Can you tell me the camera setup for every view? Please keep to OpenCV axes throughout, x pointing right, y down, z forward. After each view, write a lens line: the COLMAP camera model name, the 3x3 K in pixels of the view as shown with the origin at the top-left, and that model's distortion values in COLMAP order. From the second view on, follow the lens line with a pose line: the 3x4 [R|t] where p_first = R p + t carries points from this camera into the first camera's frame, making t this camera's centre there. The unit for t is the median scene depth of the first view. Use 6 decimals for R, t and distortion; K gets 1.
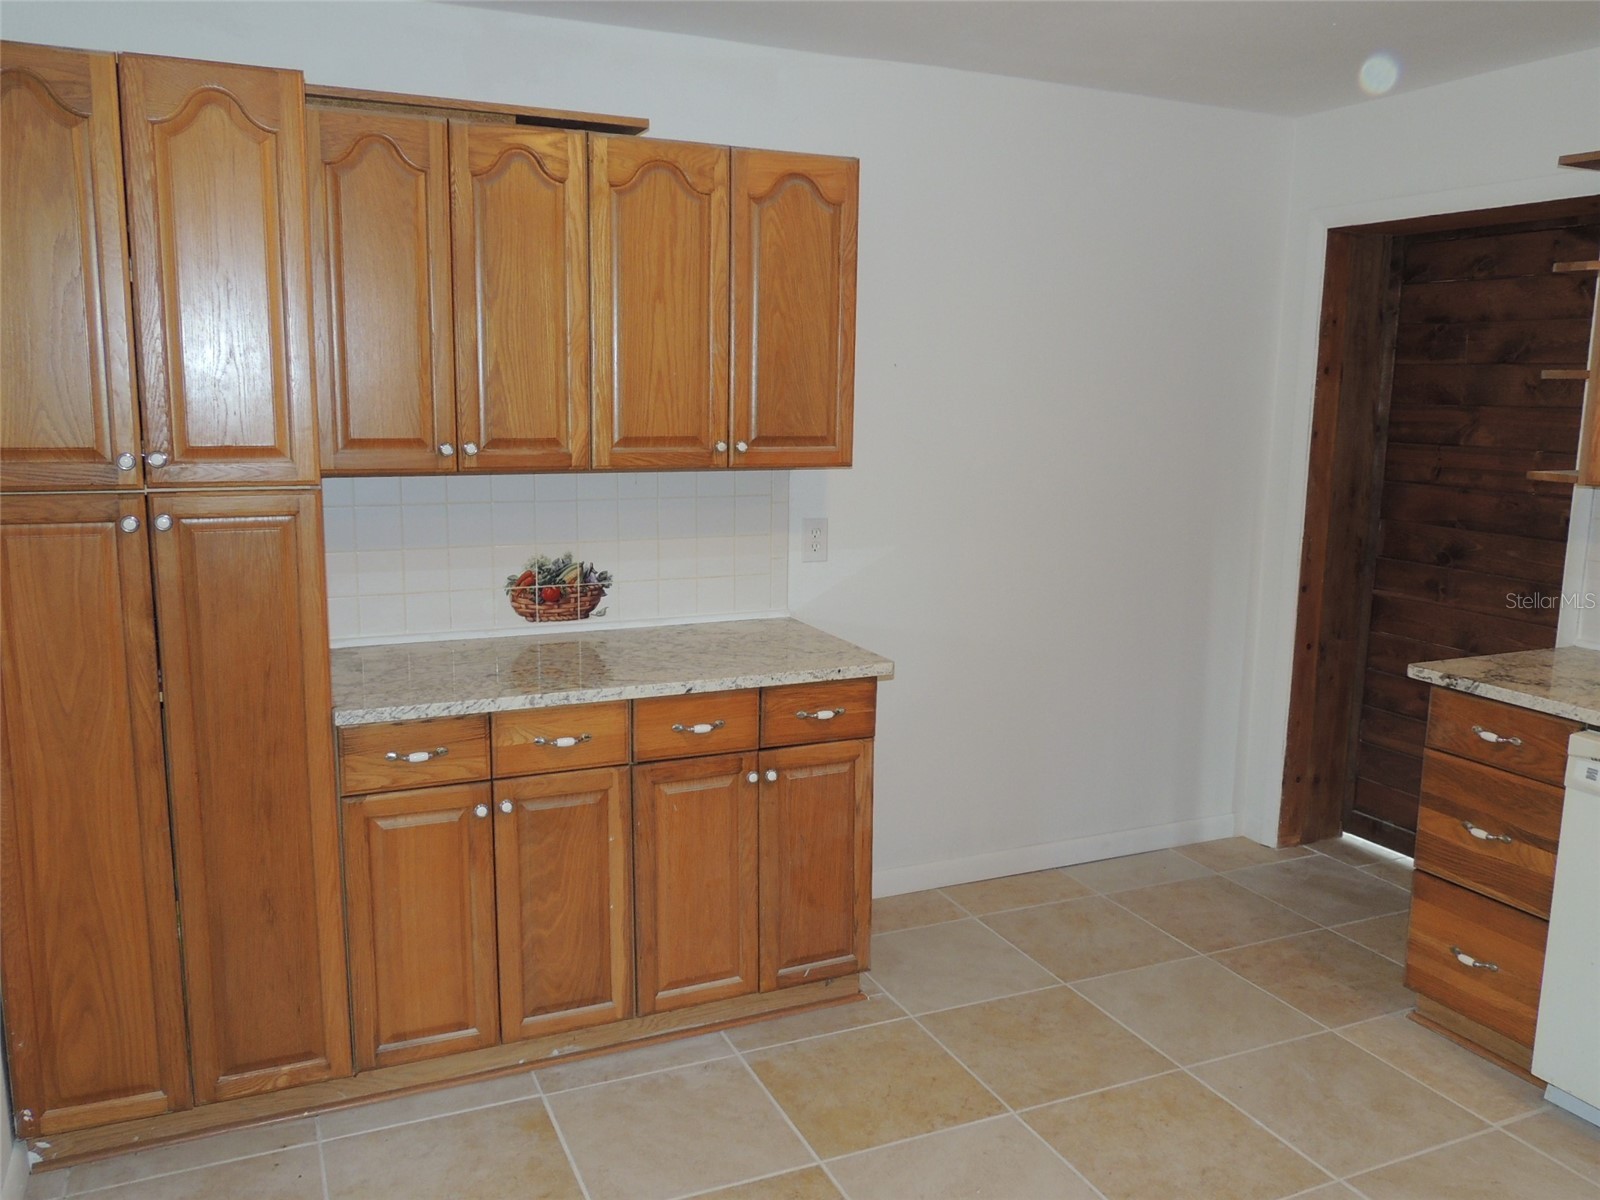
lens RADIAL K [[1259.1, 0, 808.6], [0, 1259.1, 600.8], [0, 0, 1]] dist [-0.030928, 0.008476]
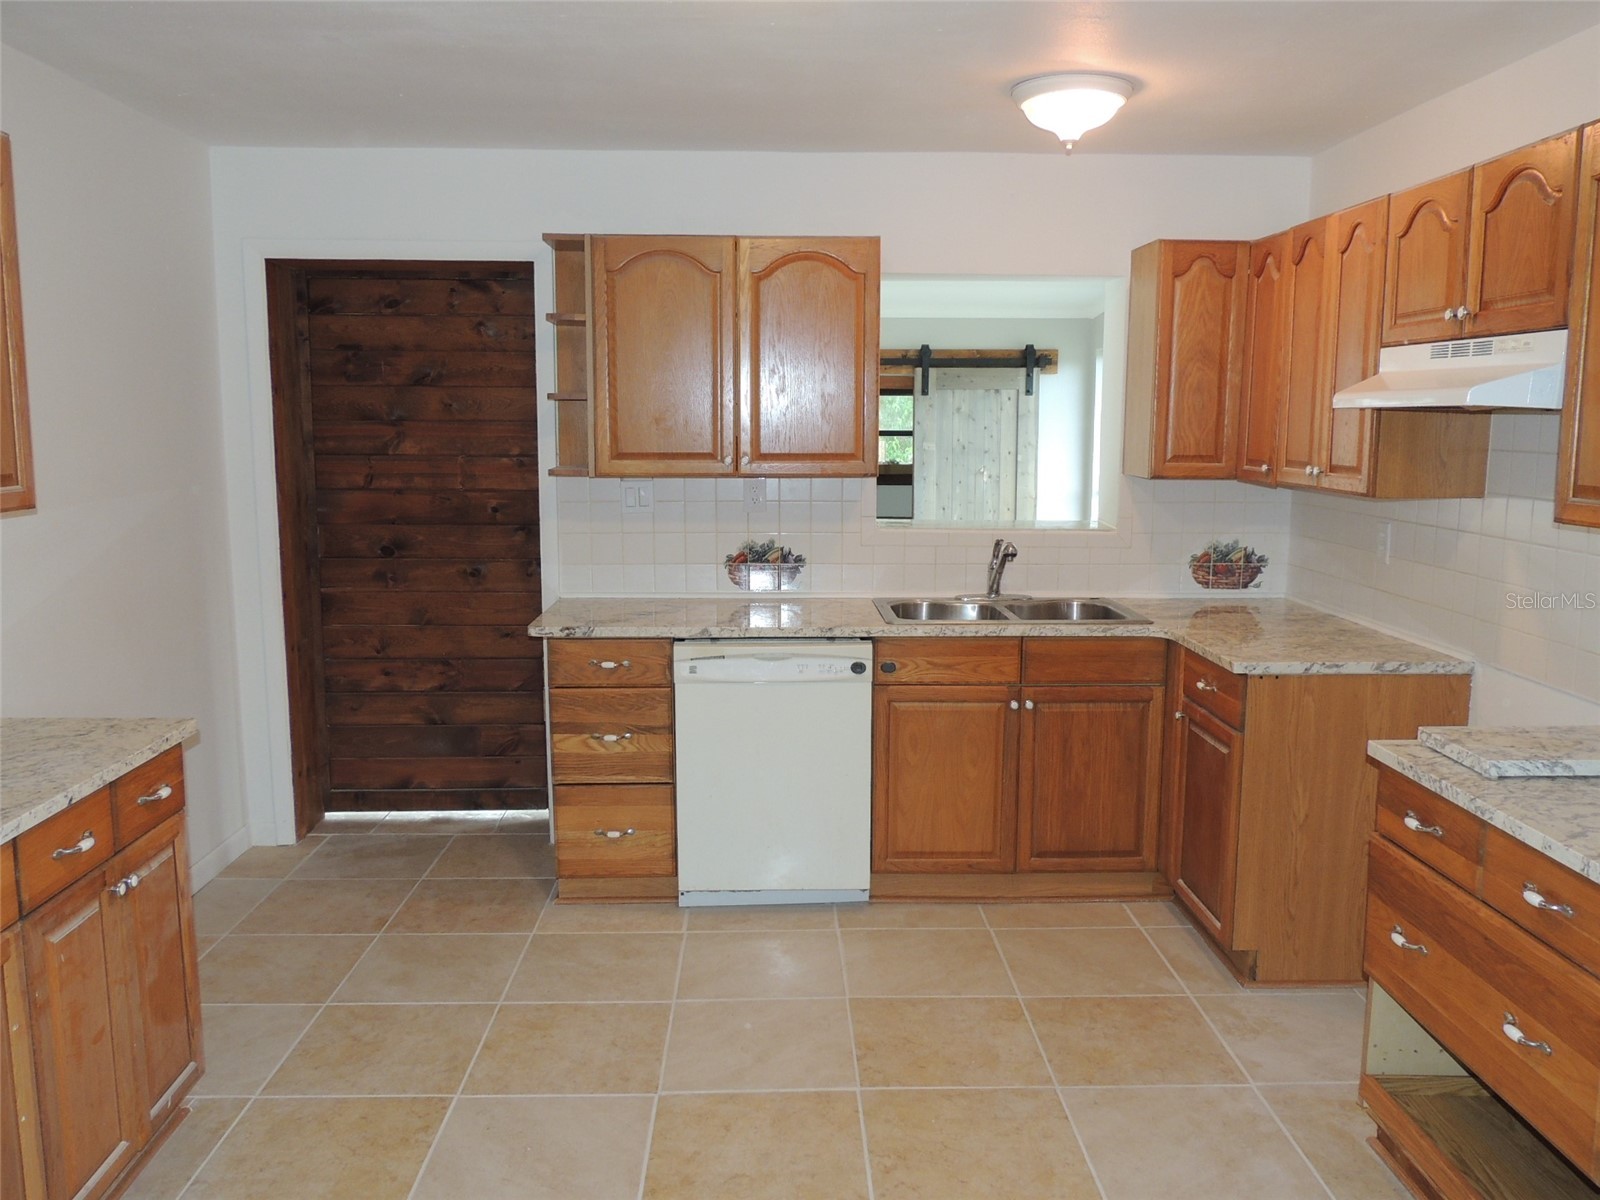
lens RADIAL K [[1259.1, 0, 808.6], [0, 1259.1, 600.8], [0, 0, 1]] dist [-0.030928, 0.008476]
pose [[0.379269, -0.144959, 0.913861, -0.563950], [0.154669, 0.983688, 0.091845, -0.047306], [-0.912268, 0.106512, 0.395503, 0.241698]]
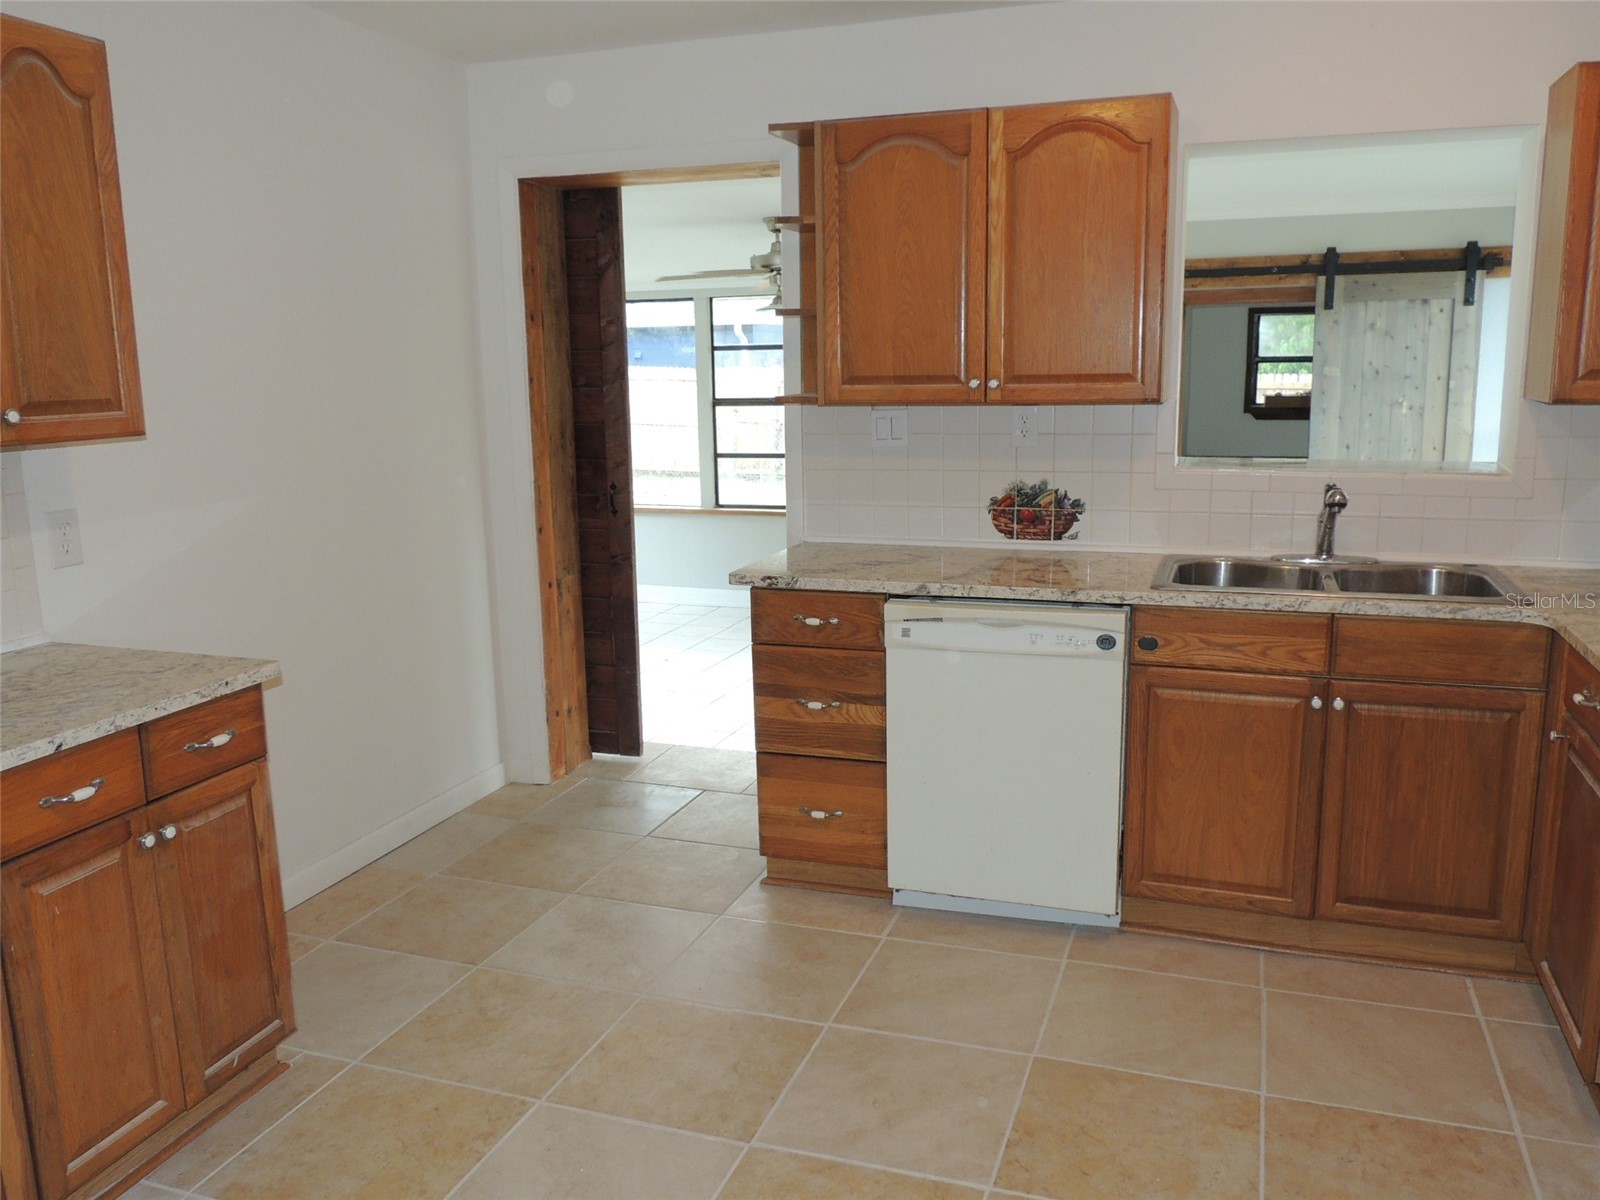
lens RADIAL K [[1265.2, 0, 804.0], [0, 1265.2, 601.5], [0, 0, 1]] dist [-0.028015, 0.003160]
pose [[0.687640, -0.161554, 0.707850, -0.276418], [0.146398, 0.985758, 0.082764, -0.008458], [-0.711139, 0.046716, 0.701498, 0.163151]]
